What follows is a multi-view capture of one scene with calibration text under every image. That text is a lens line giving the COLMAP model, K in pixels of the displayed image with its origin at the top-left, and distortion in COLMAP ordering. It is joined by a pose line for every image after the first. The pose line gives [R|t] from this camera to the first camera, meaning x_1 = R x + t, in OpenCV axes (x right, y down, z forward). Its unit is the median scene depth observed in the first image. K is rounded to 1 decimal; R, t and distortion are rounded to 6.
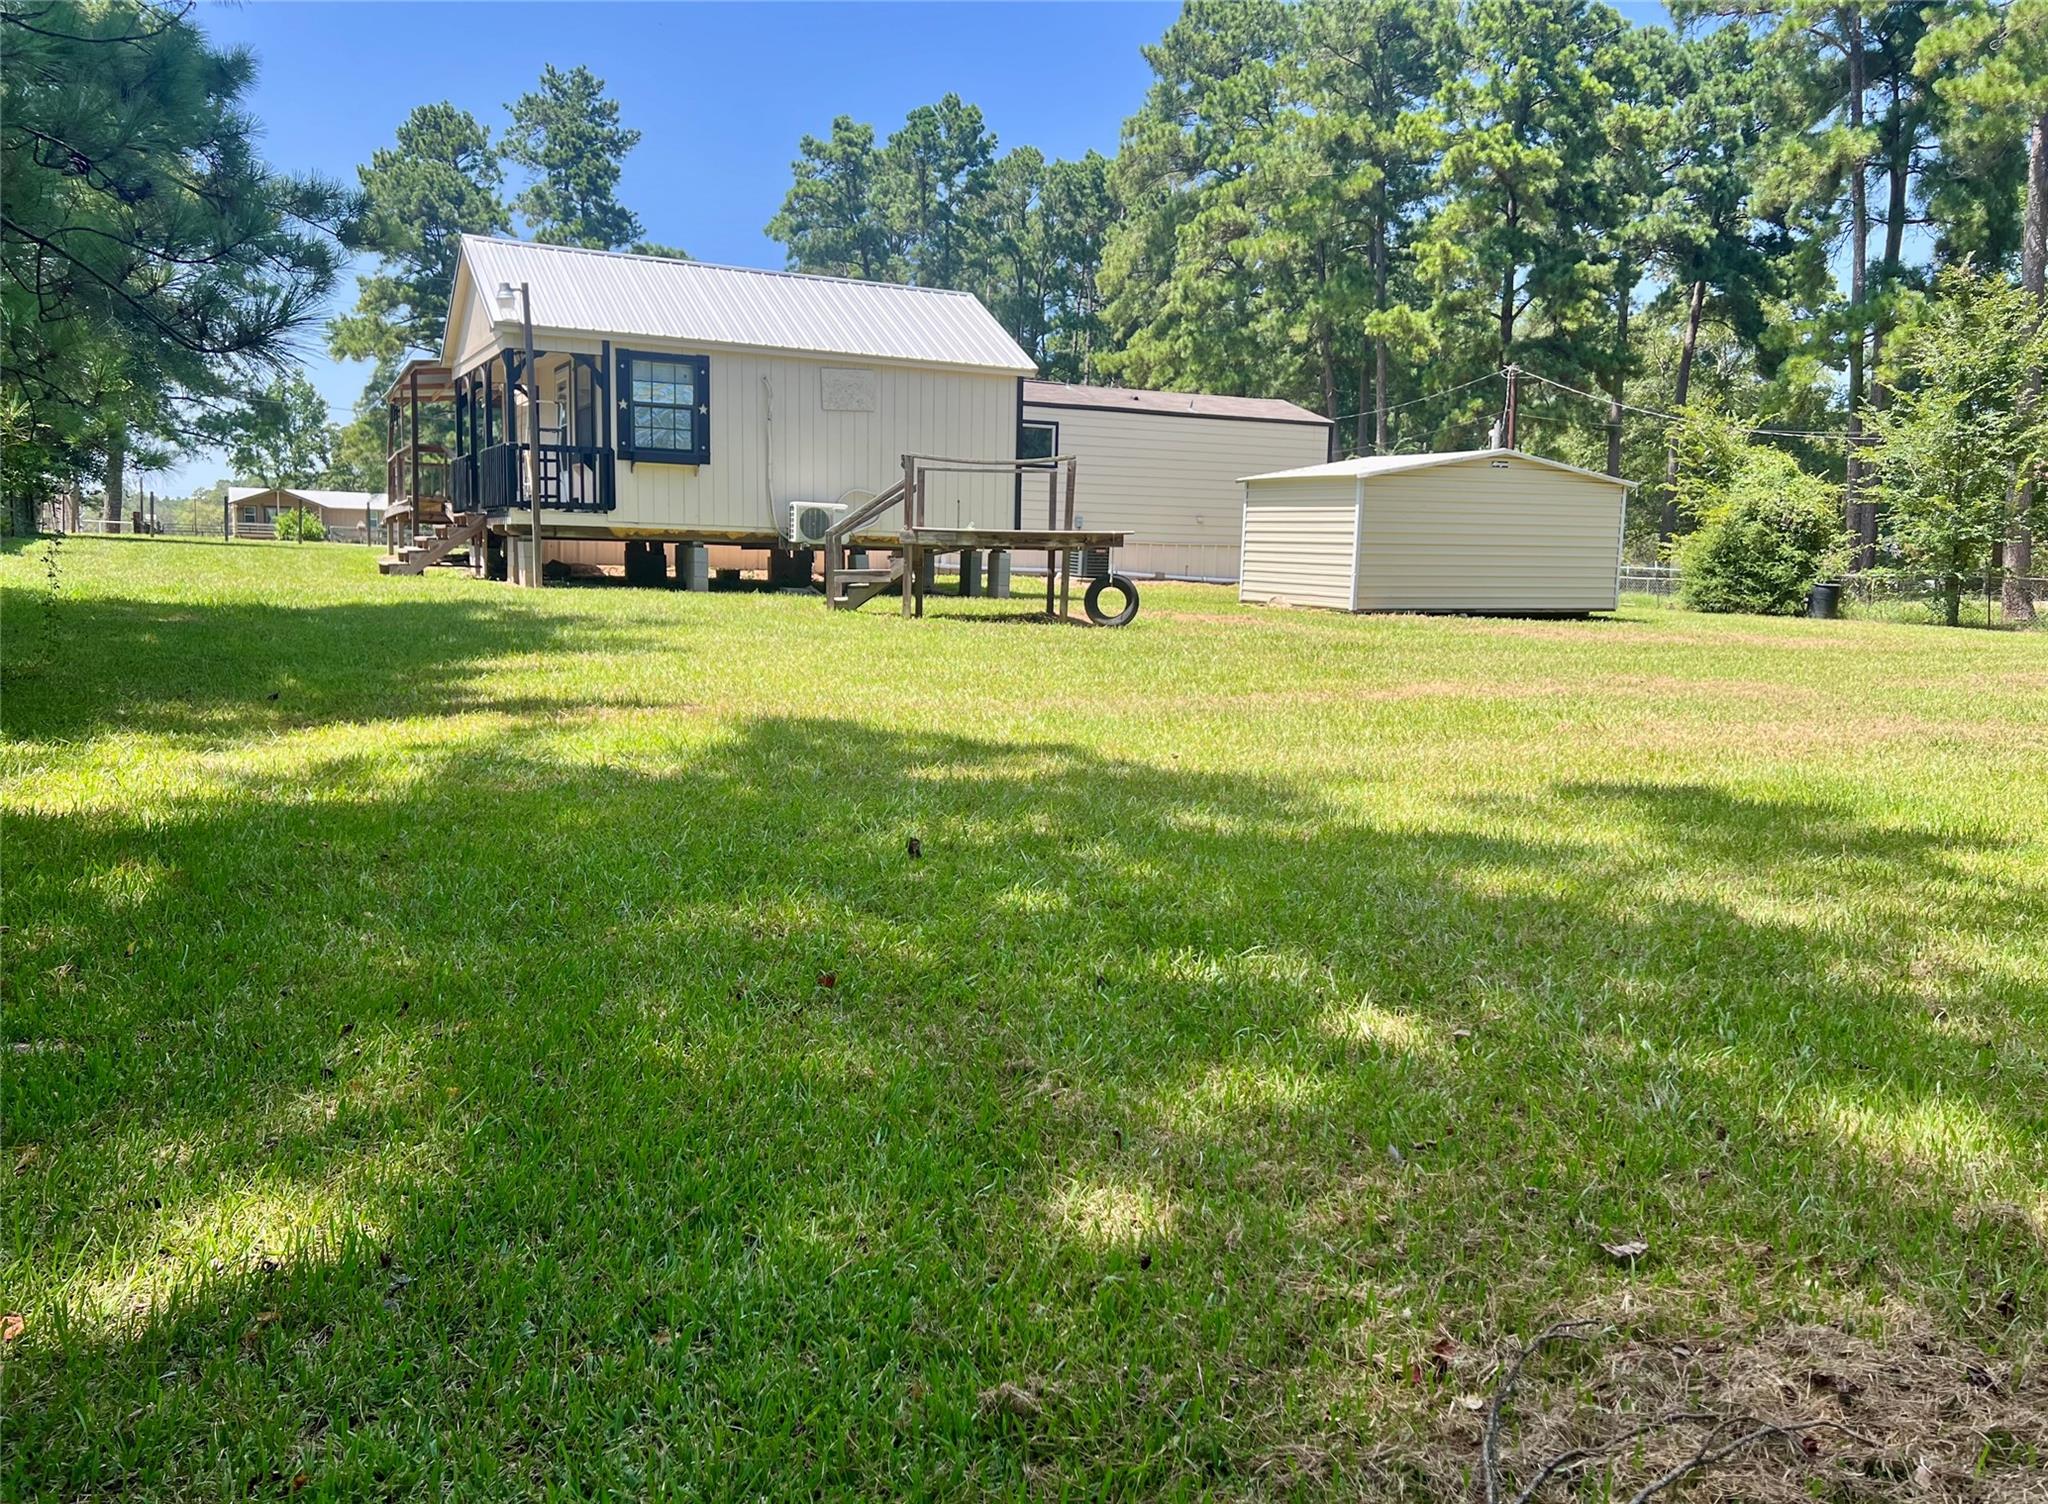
lens RADIAL K [[1601.5, 0, 1024.0], [0, 1601.5, 752.0], [0, 0, 1]] dist [0.040669, -0.005084]
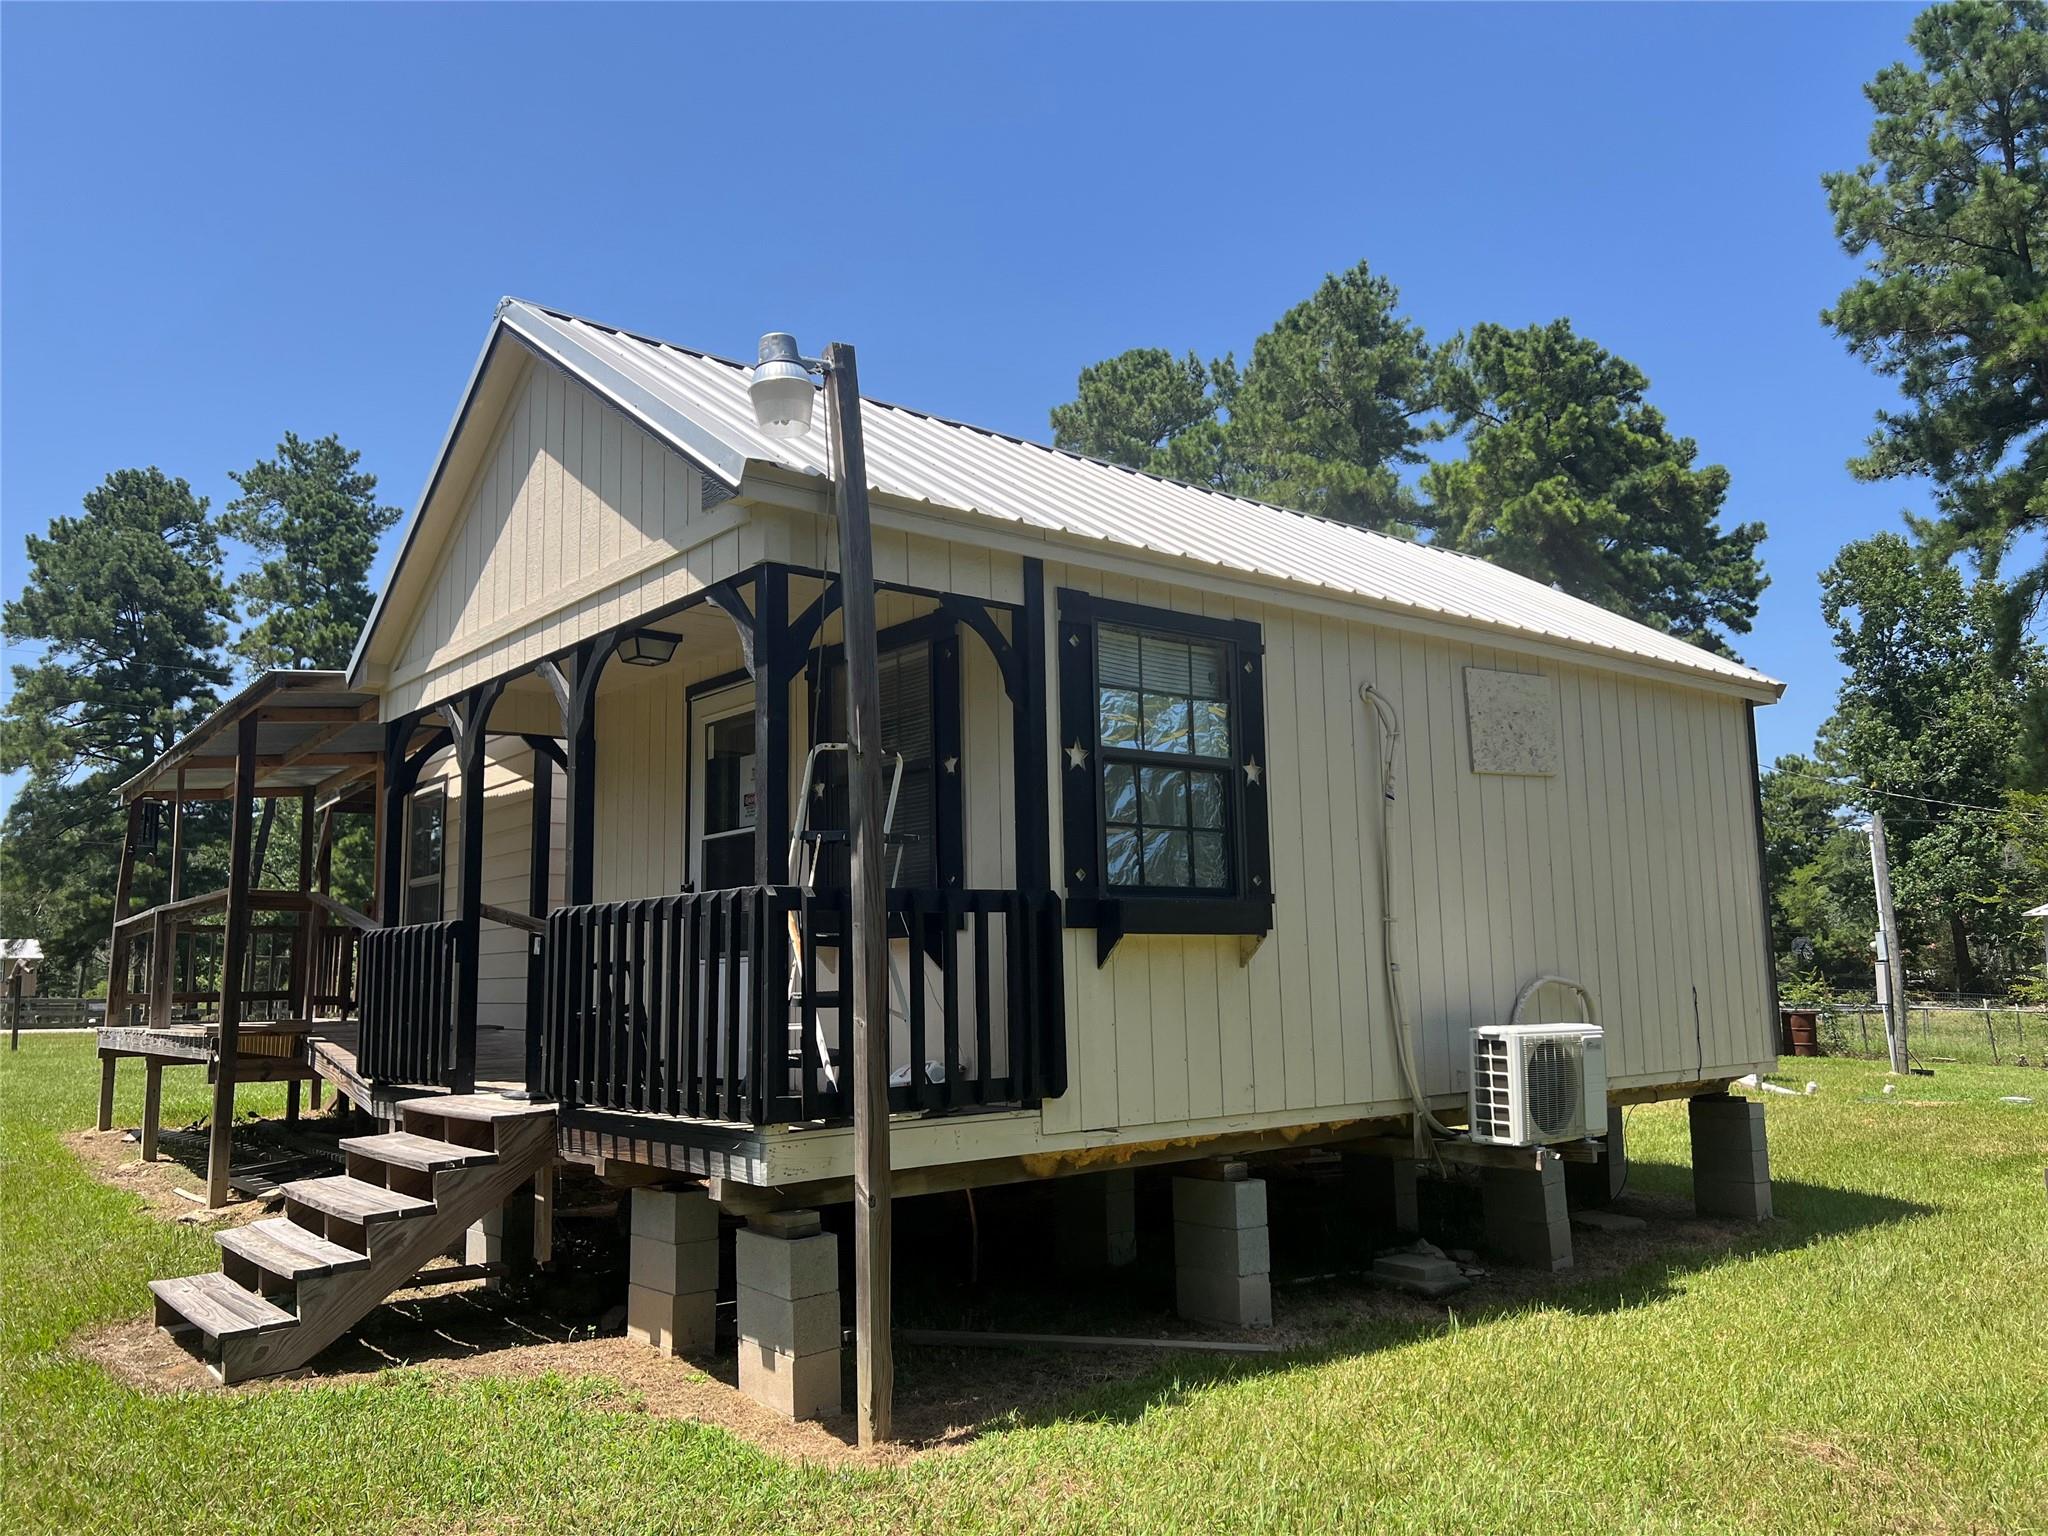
lens RADIAL K [[1540.5, 0, 1045.1], [0, 1540.5, 792.9], [0, 0, 1]] dist [0.081925, -0.077942]
pose [[0.977671, -0.013688, 0.209694, -0.092685], [0.060958, 0.973442, -0.220668, -0.041319], [-0.201104, 0.228524, 0.952541, 0.207158]]
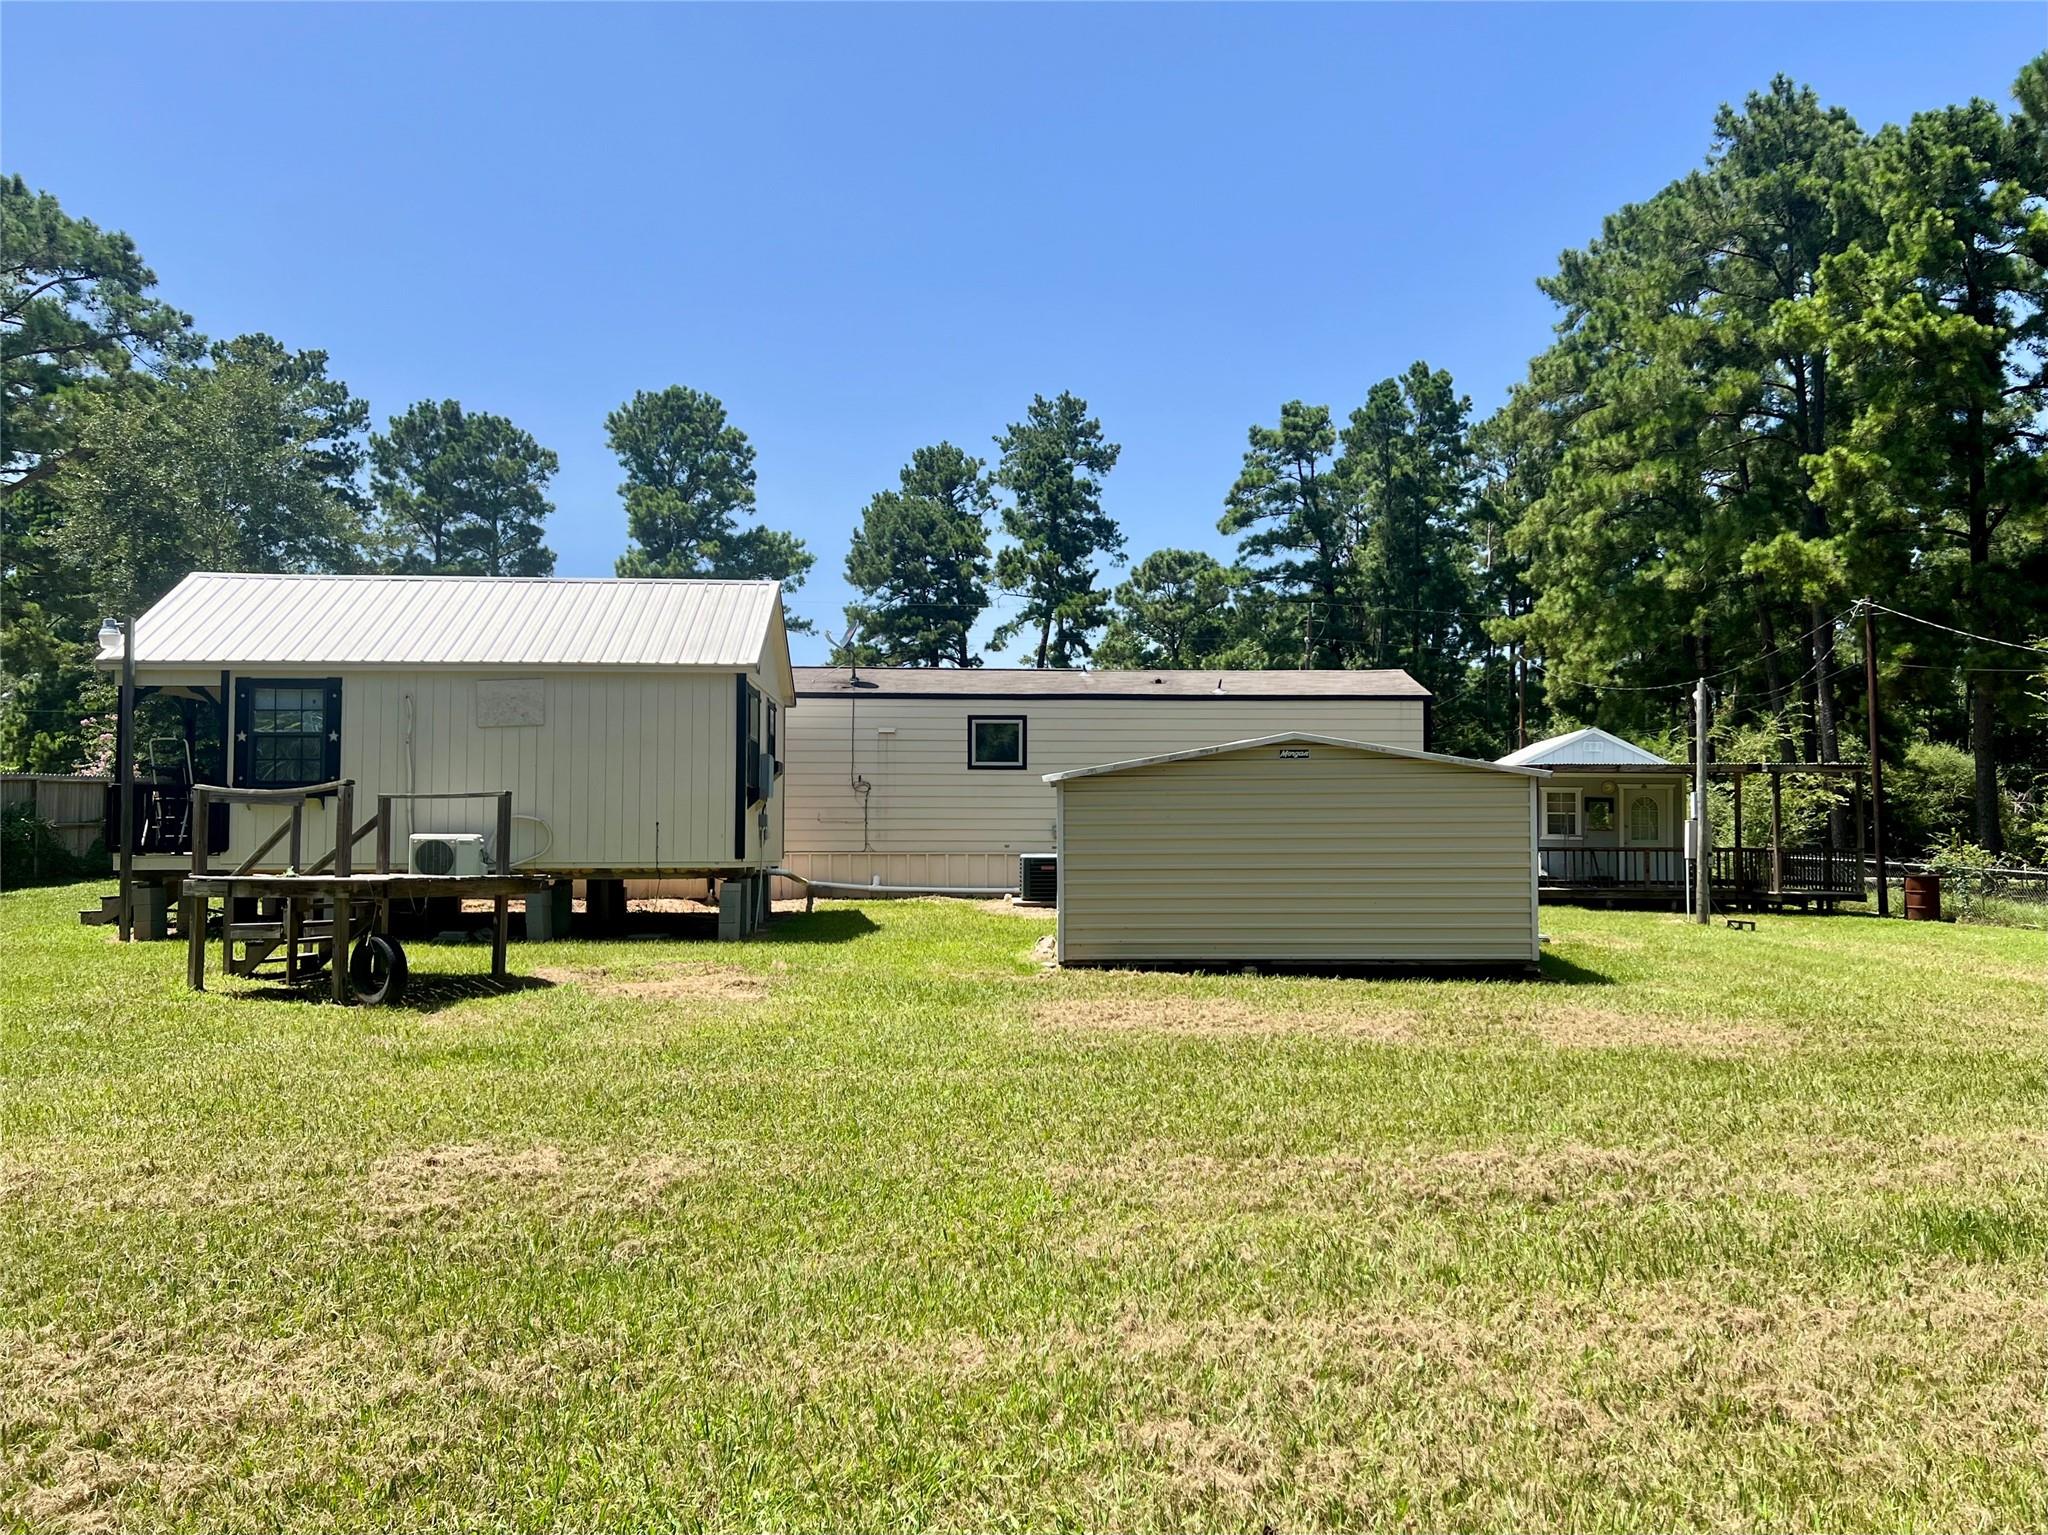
lens RADIAL K [[1651.4, 0, 1024.0], [0, 1651.4, 767.5], [0, 0, 1]] dist [0.010965, 0.007811]
pose [[0.902772, -0.043376, -0.427926, 0.161452], [-0.030318, 0.986010, -0.163905, -0.016734], [0.429049, 0.160943, 0.888827, 0.103218]]
